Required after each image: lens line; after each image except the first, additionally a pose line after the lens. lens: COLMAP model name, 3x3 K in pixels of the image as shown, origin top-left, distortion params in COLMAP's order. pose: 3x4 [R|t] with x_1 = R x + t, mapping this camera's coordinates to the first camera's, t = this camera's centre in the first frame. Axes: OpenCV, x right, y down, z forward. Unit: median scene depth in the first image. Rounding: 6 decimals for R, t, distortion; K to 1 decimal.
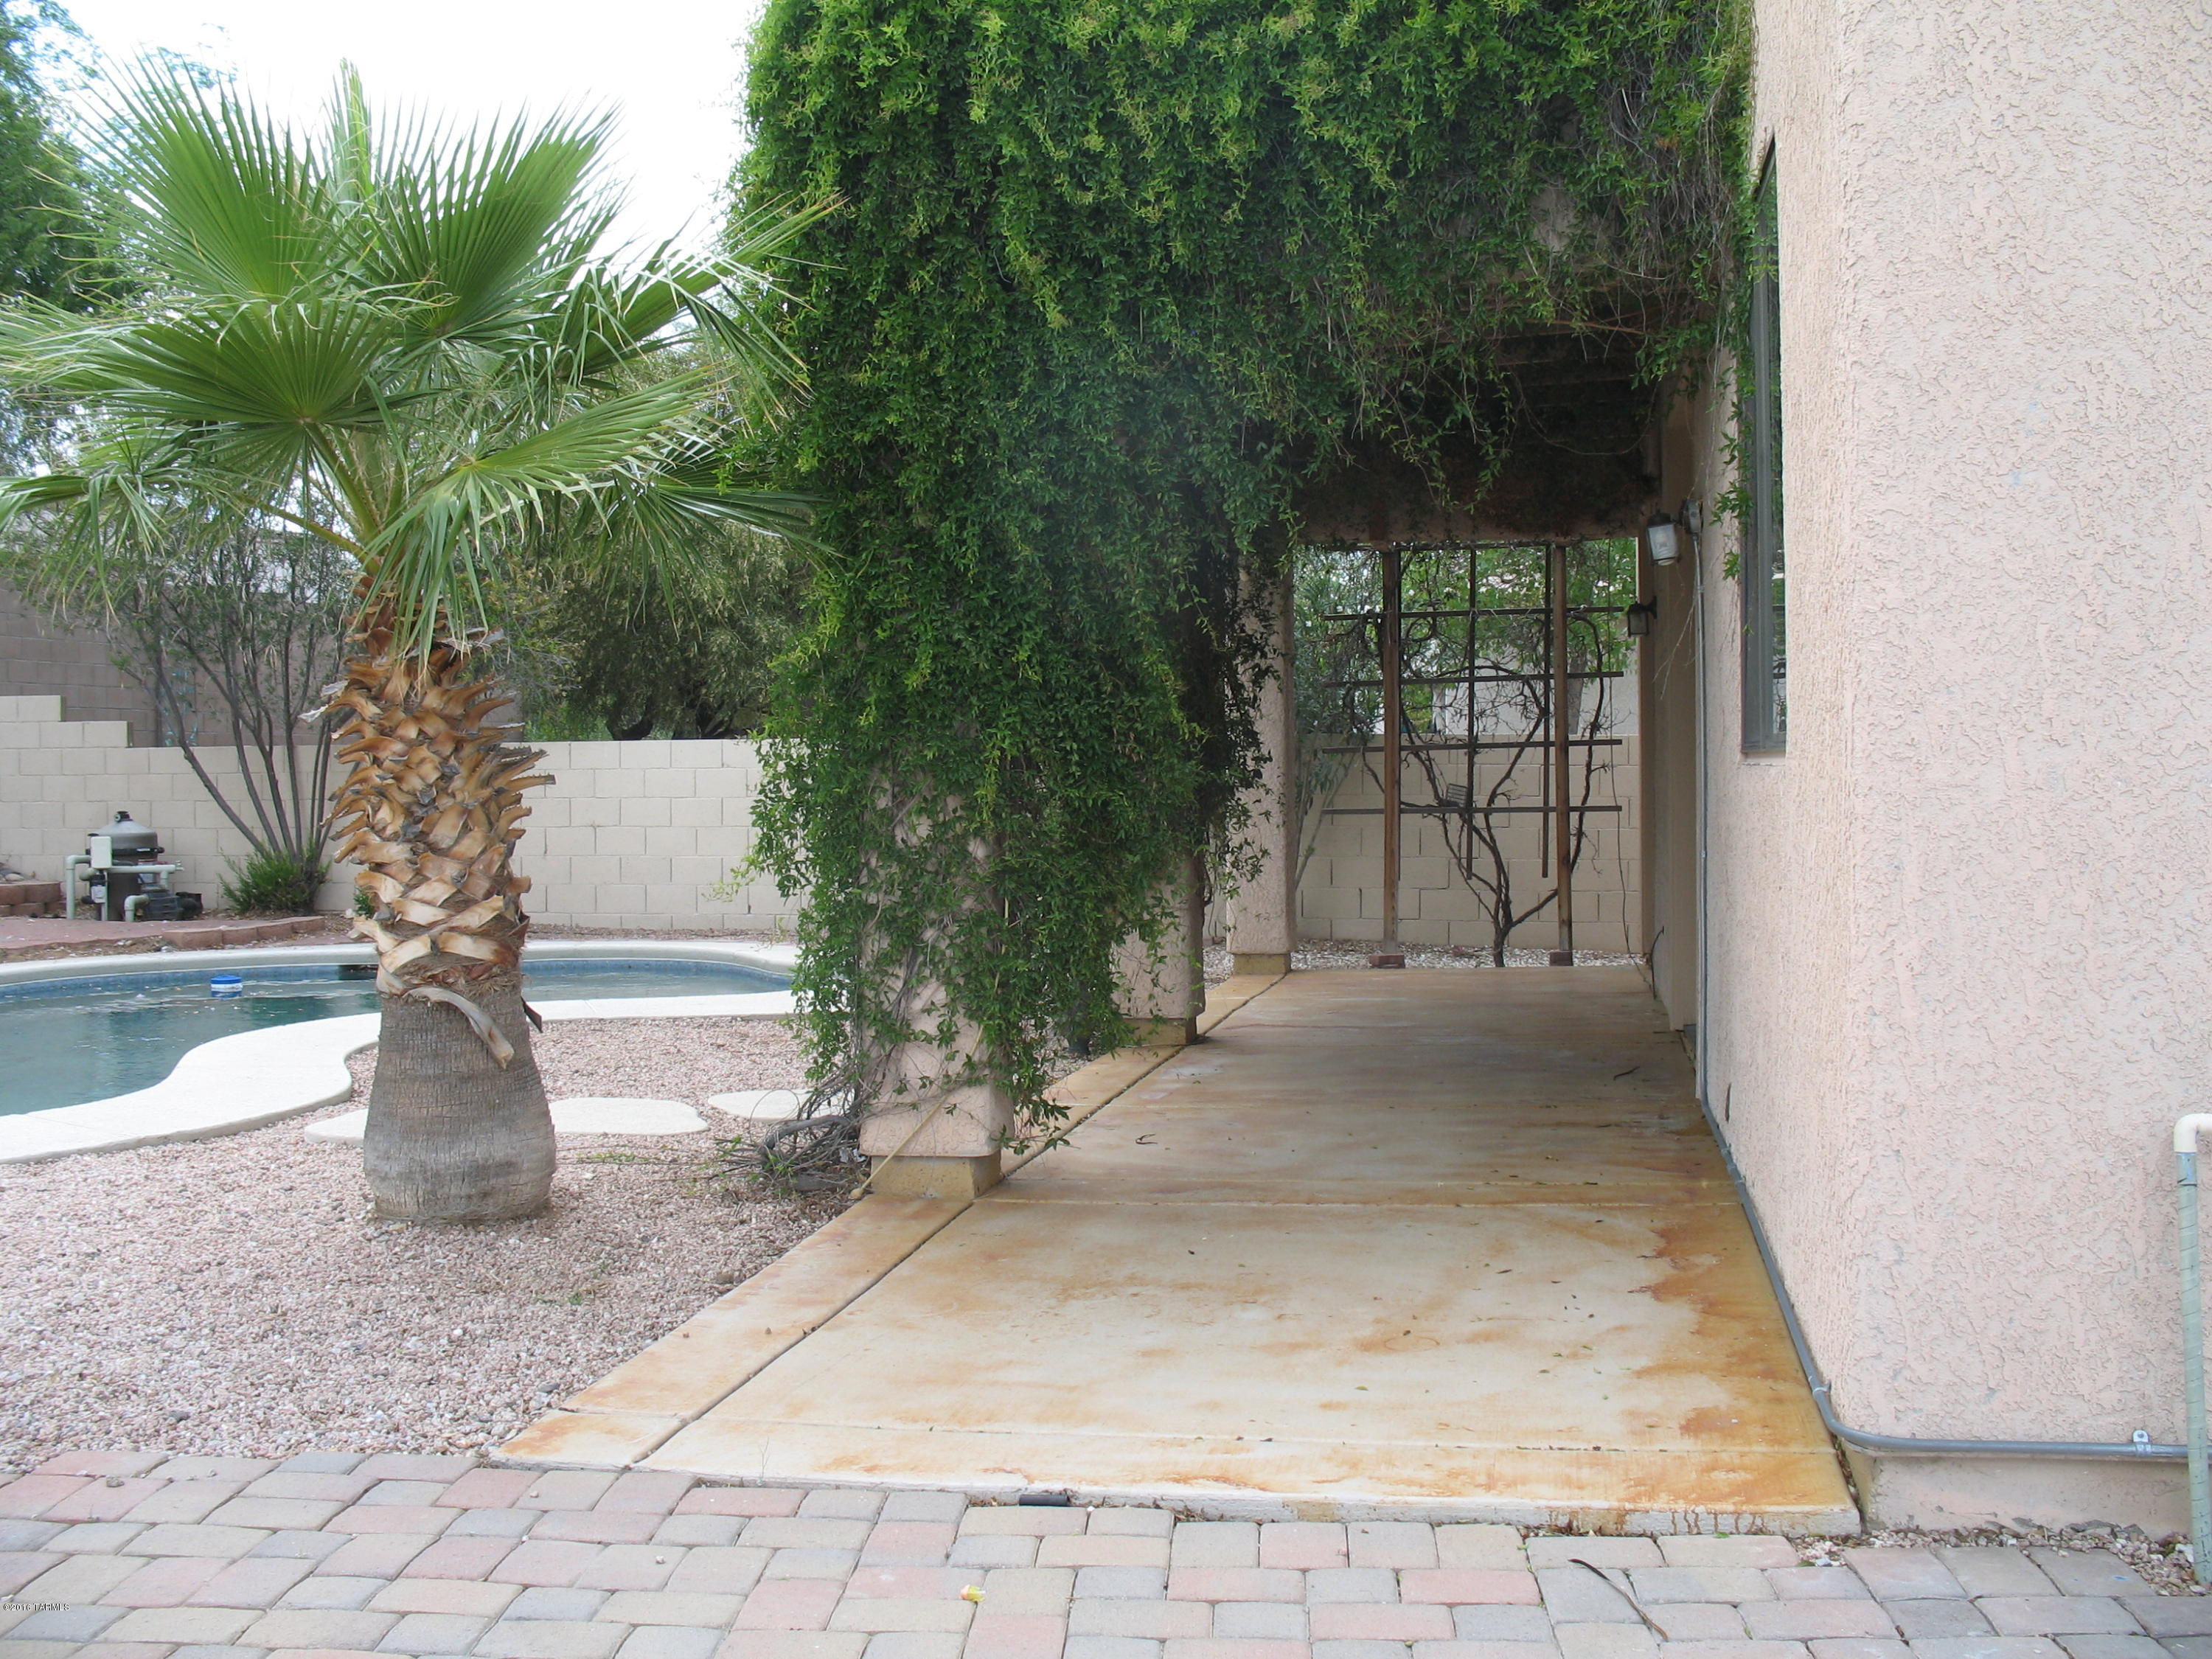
lens RADIAL K [[2288.9, 0, 1107.3], [0, 2288.9, 791.9], [0, 0, 1]] dist [-0.186990, 0.215980]
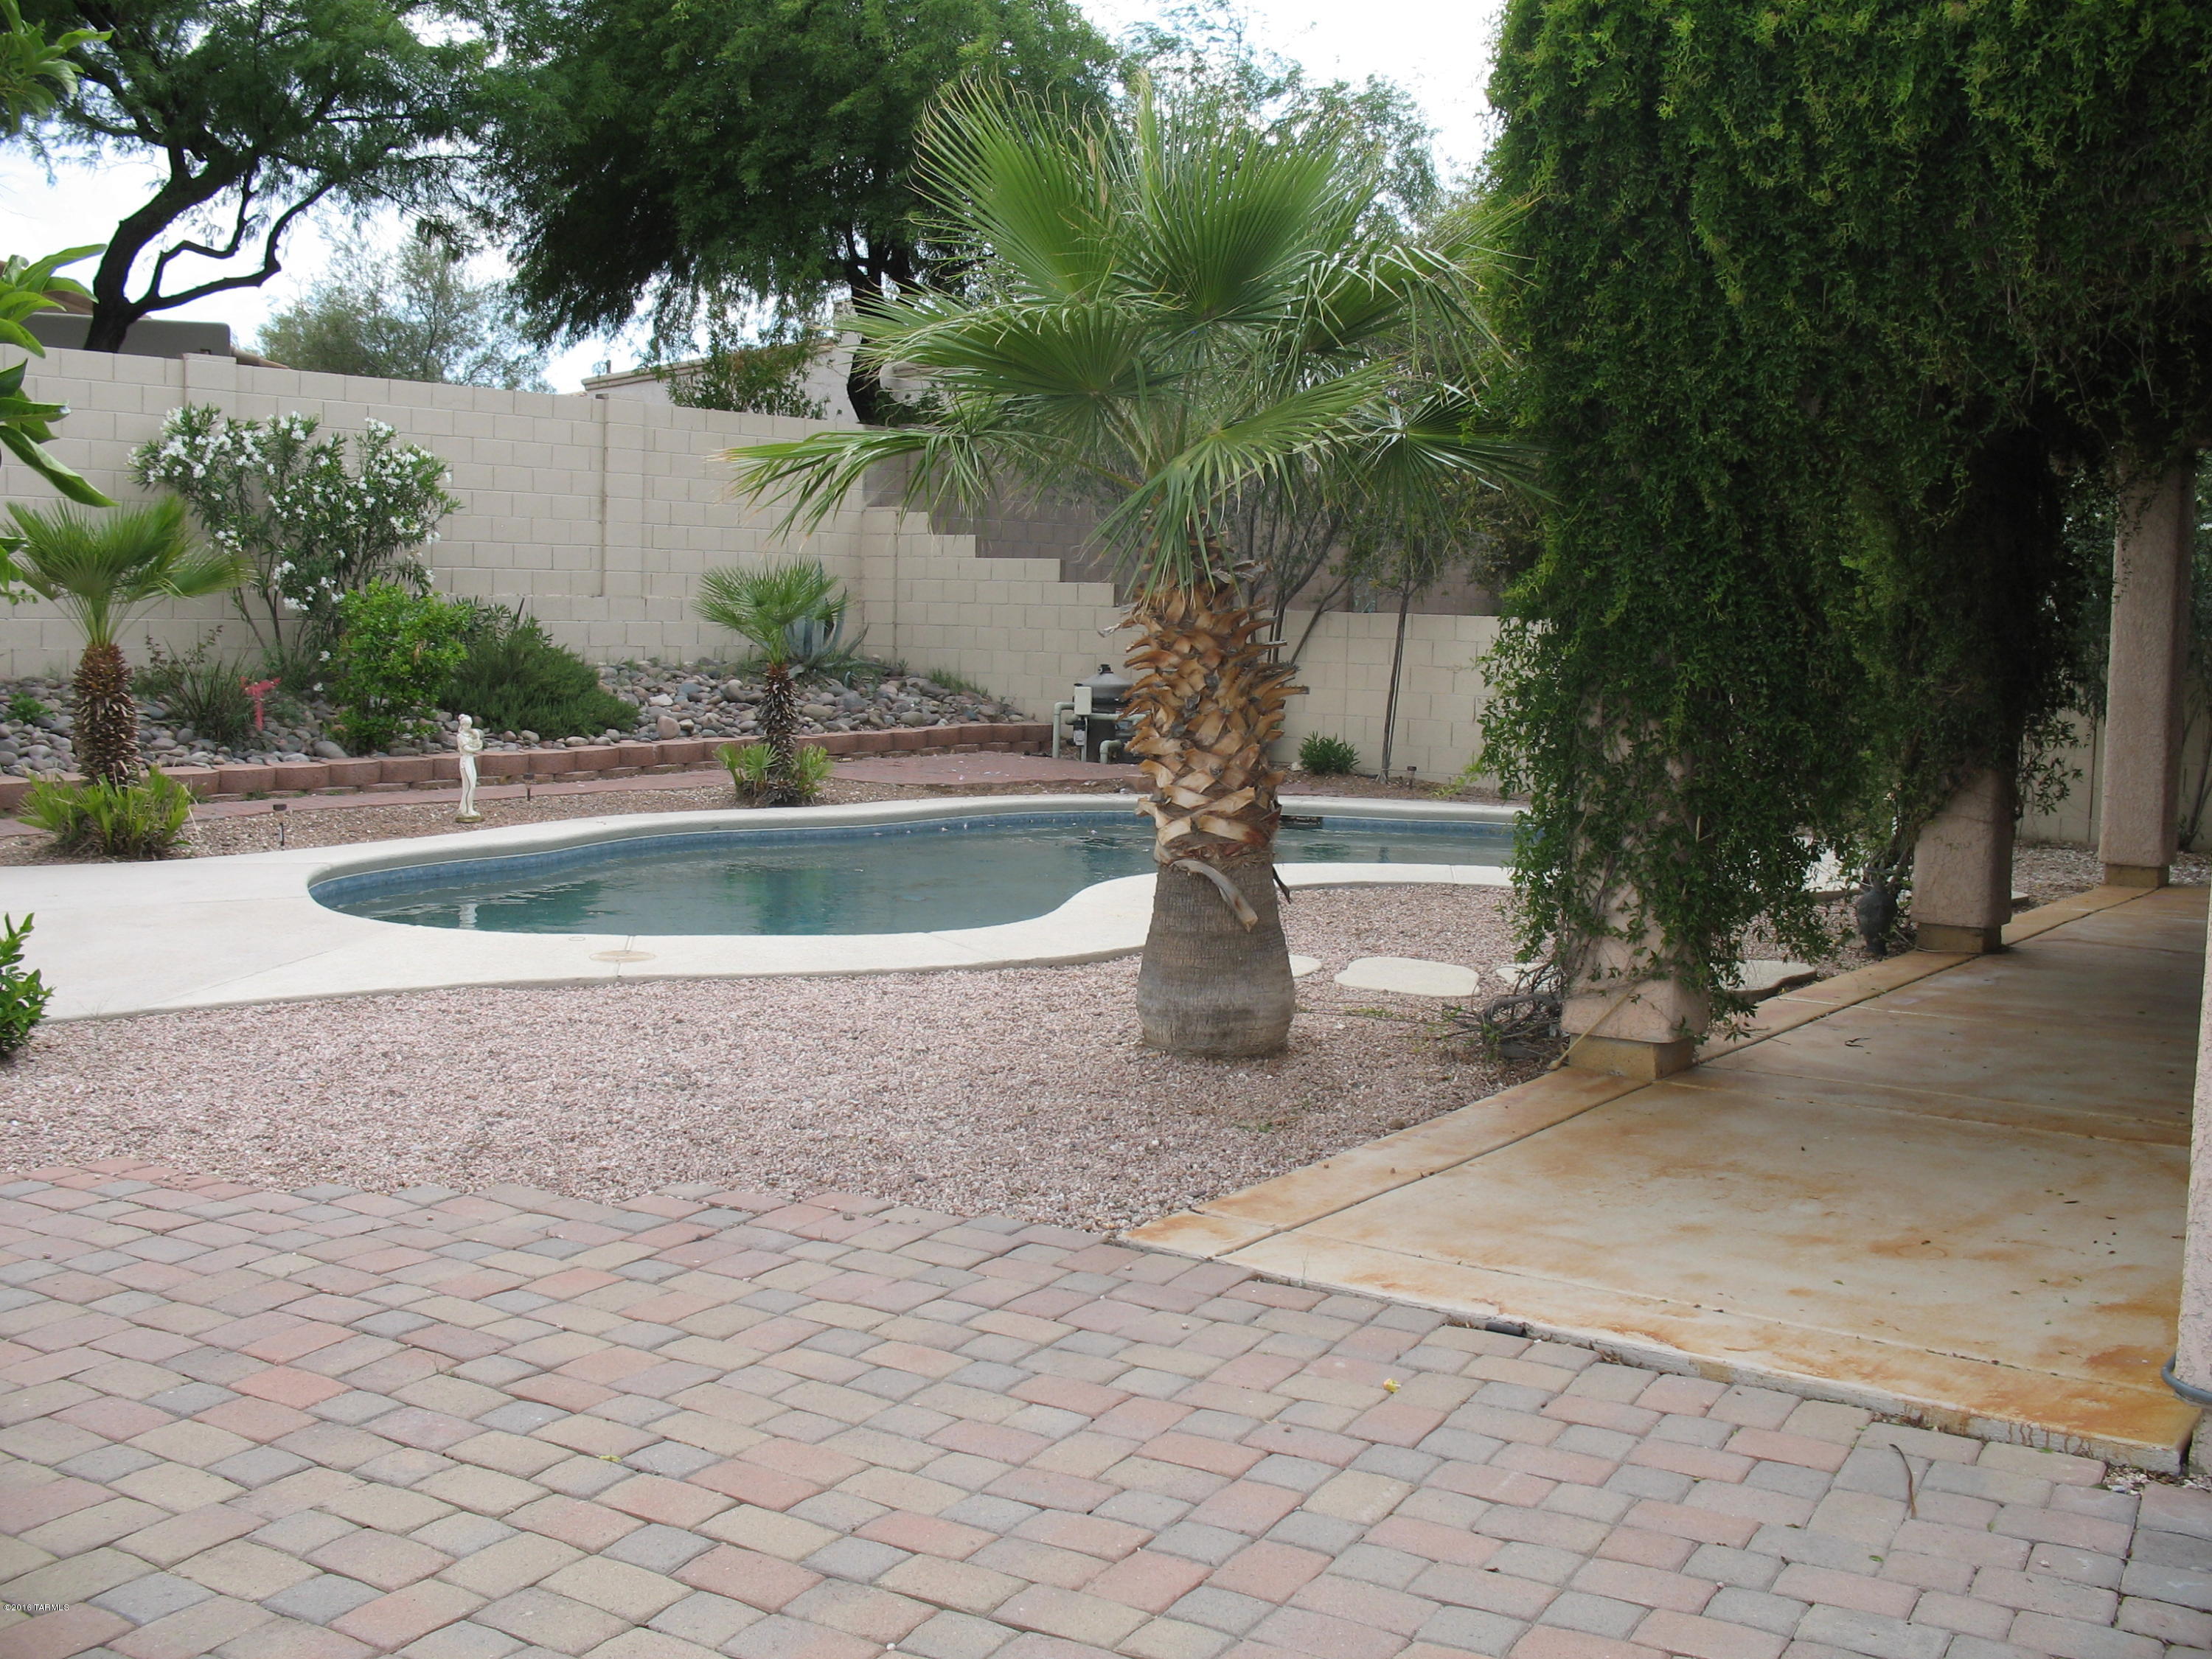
lens RADIAL K [[2288.9, 0, 1107.3], [0, 2288.9, 791.9], [0, 0, 1]] dist [-0.186990, 0.215980]
pose [[0.897813, 0.063432, -0.435784, 0.189518], [-0.033879, 0.996588, 0.075262, -0.040009], [0.439071, -0.052807, 0.896899, -0.116966]]
